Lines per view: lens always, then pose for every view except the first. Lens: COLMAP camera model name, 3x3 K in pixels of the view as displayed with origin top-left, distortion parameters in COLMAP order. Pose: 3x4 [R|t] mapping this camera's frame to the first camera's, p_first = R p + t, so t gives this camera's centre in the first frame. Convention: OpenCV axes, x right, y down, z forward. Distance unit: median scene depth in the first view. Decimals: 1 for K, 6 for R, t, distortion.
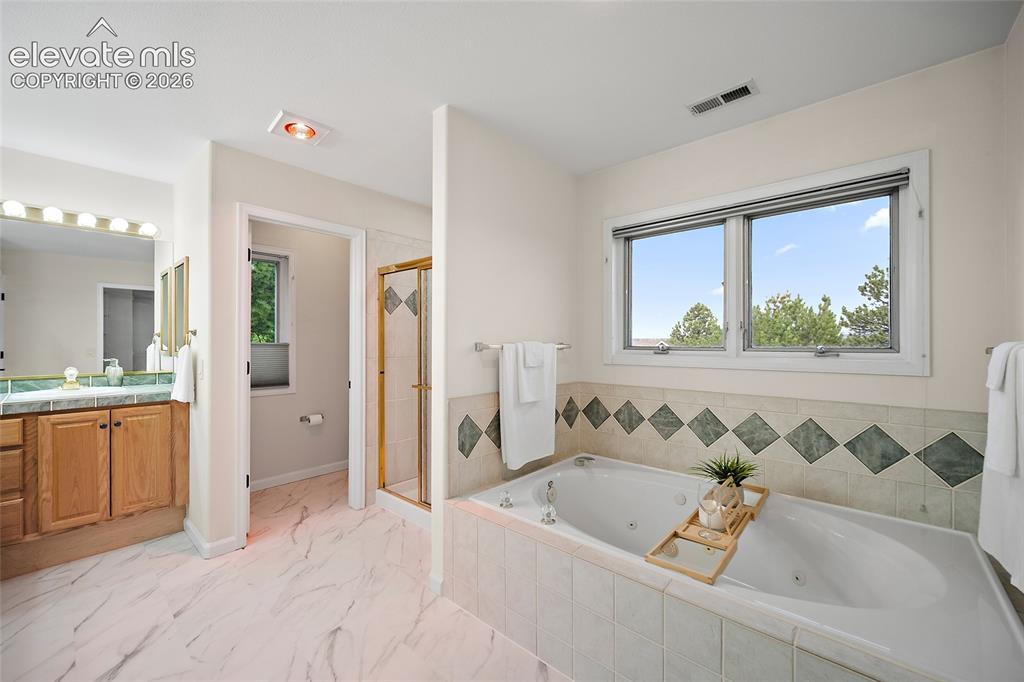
lens RADIAL K [[404.1, 0, 507.0], [0, 404.1, 346.0], [0, 0, 1]] dist [0.000139, 0.000103]
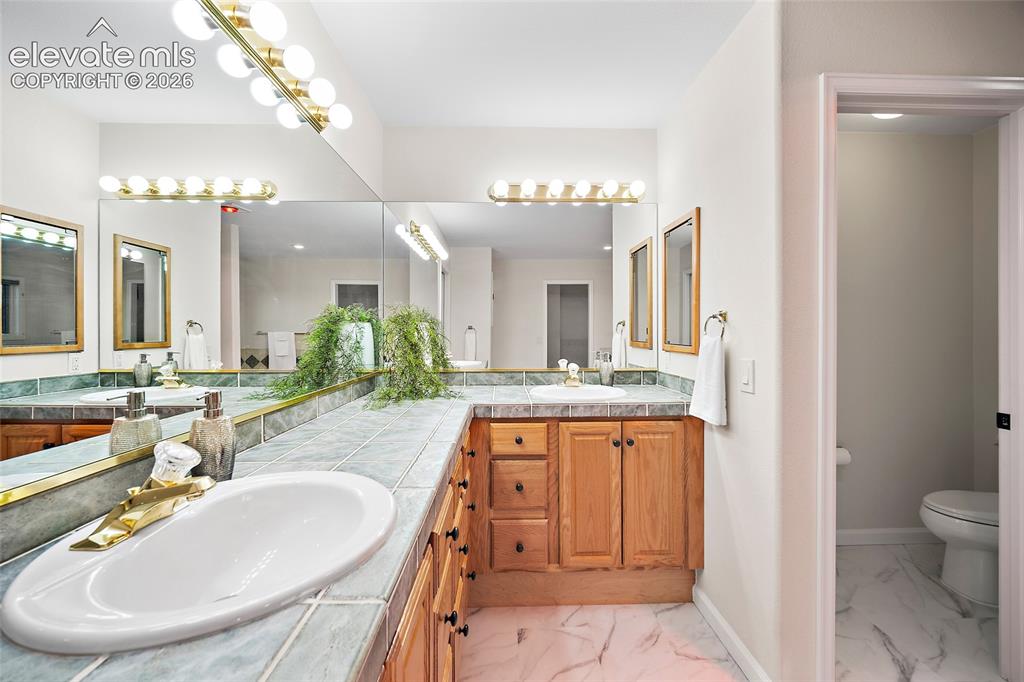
lens RADIAL K [[404.1, 0, 514.5], [0, 404.1, 334.4], [0, 0, 1]] dist [0.000139, 0.000103]
pose [[0.688756, 0.003565, -0.724985, -0.575300], [-0.003464, 0.999993, 0.001626, -0.005131], [0.724985, 0.001391, 0.688763, 0.338296]]
